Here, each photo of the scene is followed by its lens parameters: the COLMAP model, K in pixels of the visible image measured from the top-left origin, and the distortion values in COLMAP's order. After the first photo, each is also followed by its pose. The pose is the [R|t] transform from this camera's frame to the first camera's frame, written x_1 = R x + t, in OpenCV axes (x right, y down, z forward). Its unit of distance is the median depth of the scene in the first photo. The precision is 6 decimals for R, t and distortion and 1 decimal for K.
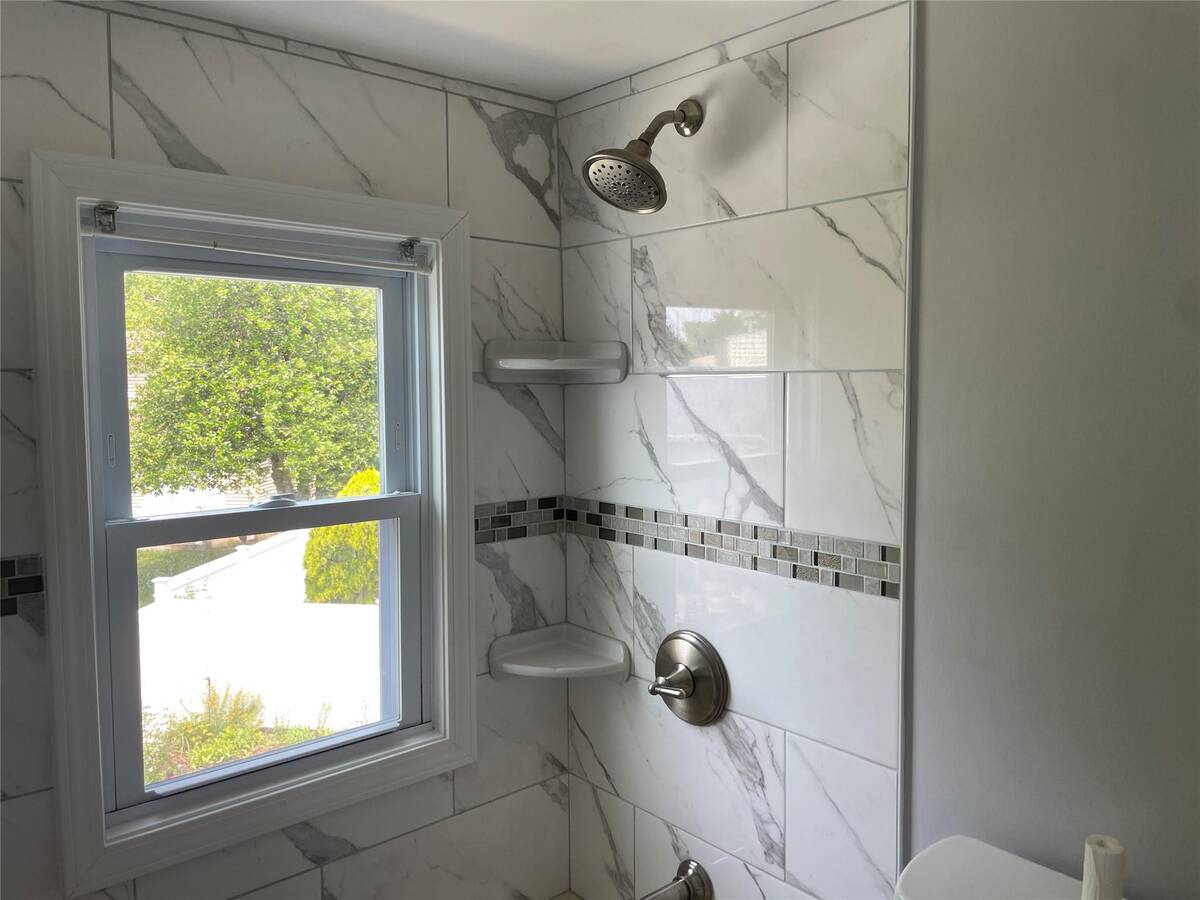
lens RADIAL K [[930.8, 0, 605.3], [0, 930.8, 443.2], [0, 0, 1]] dist [0.093754, -0.131076]
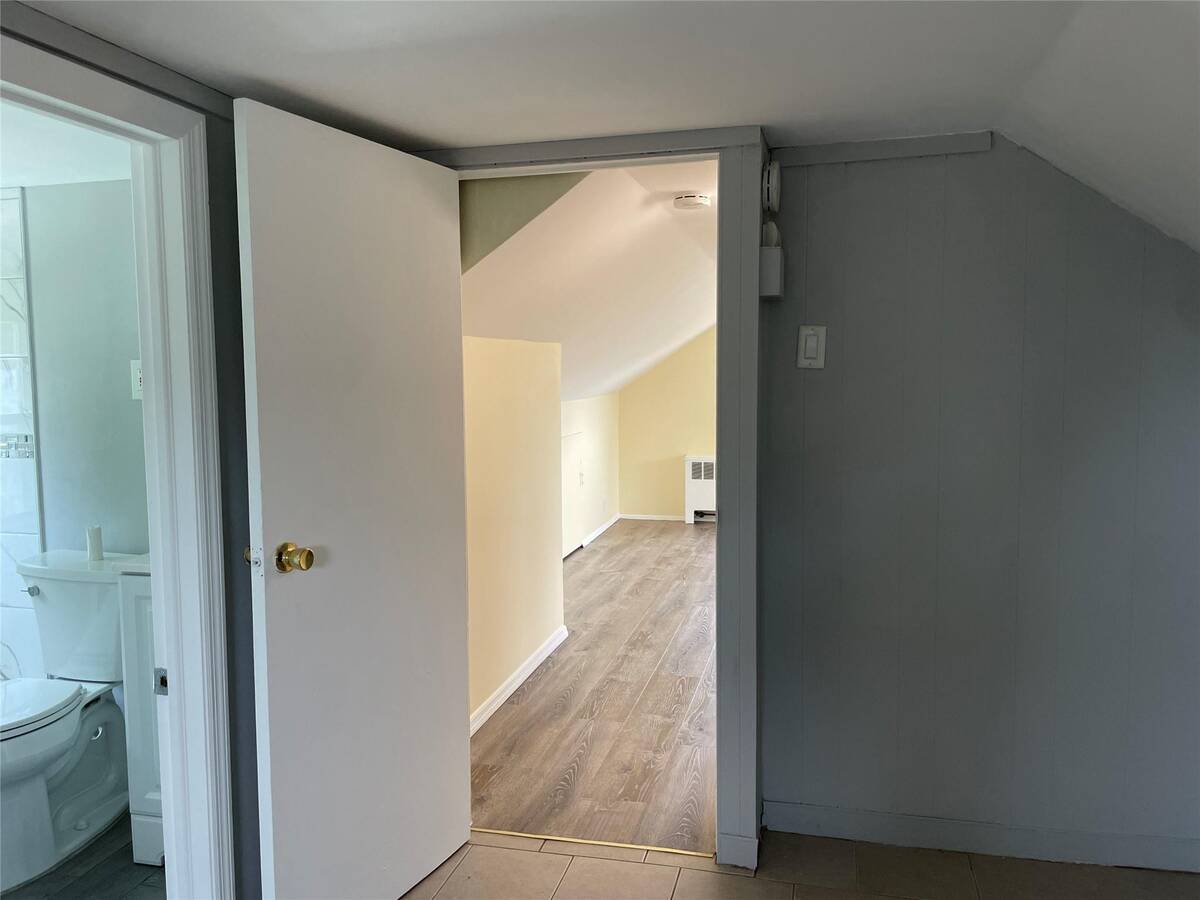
lens RADIAL K [[909.4, 0, 600.9], [0, 909.4, 439.4], [0, 0, 1]] dist [0.077152, -0.108871]
pose [[0.815286, -0.047391, 0.577116, 0.112695], [0.045921, 0.998798, 0.017146, 0.112374], [-0.577235, 0.012523, 0.816482, -1.238926]]
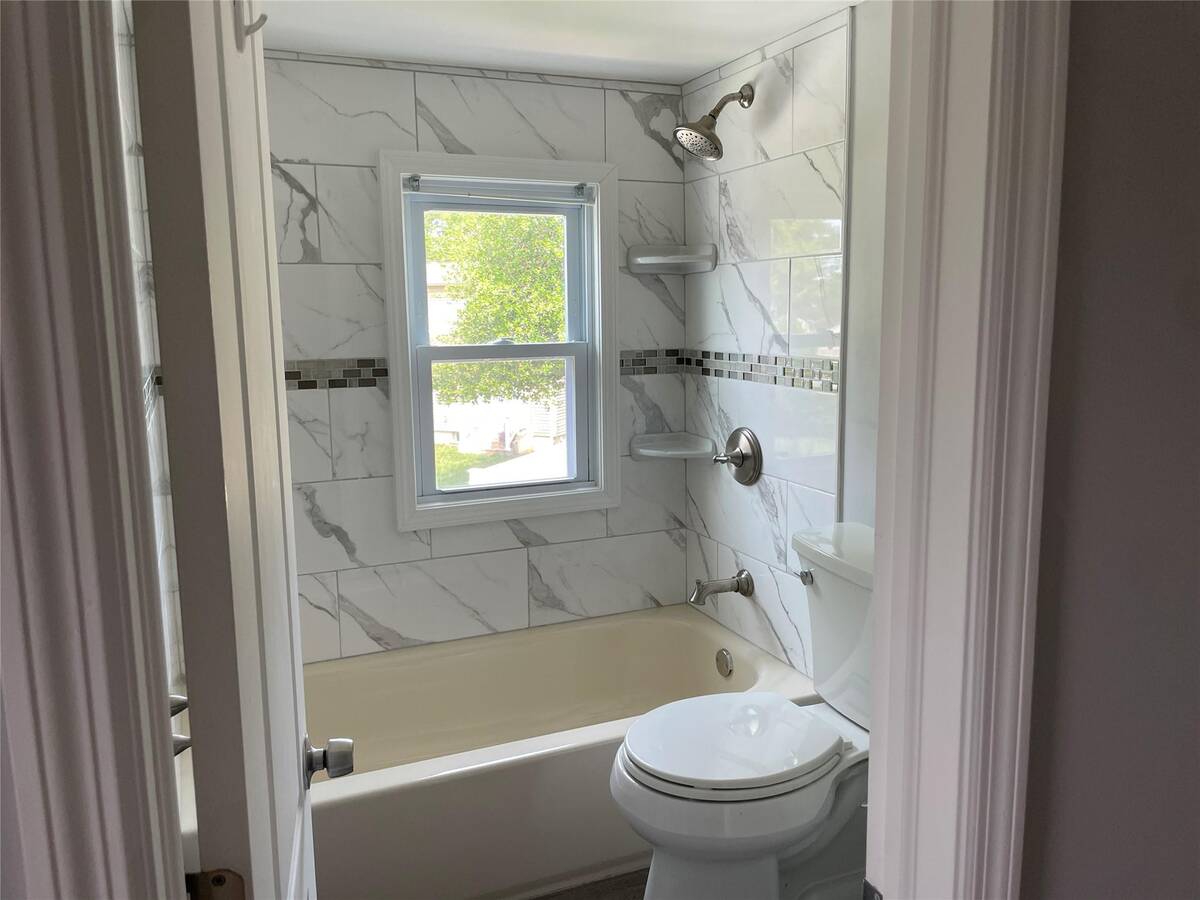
lens RADIAL K [[909.4, 0, 600.9], [0, 909.4, 439.4], [0, 0, 1]] dist [0.077152, -0.108871]
pose [[0.953013, 0.035143, -0.300883, 0.311416], [-0.011024, 0.996613, 0.081489, 0.093811], [0.302727, -0.074343, 0.950173, -0.524489]]
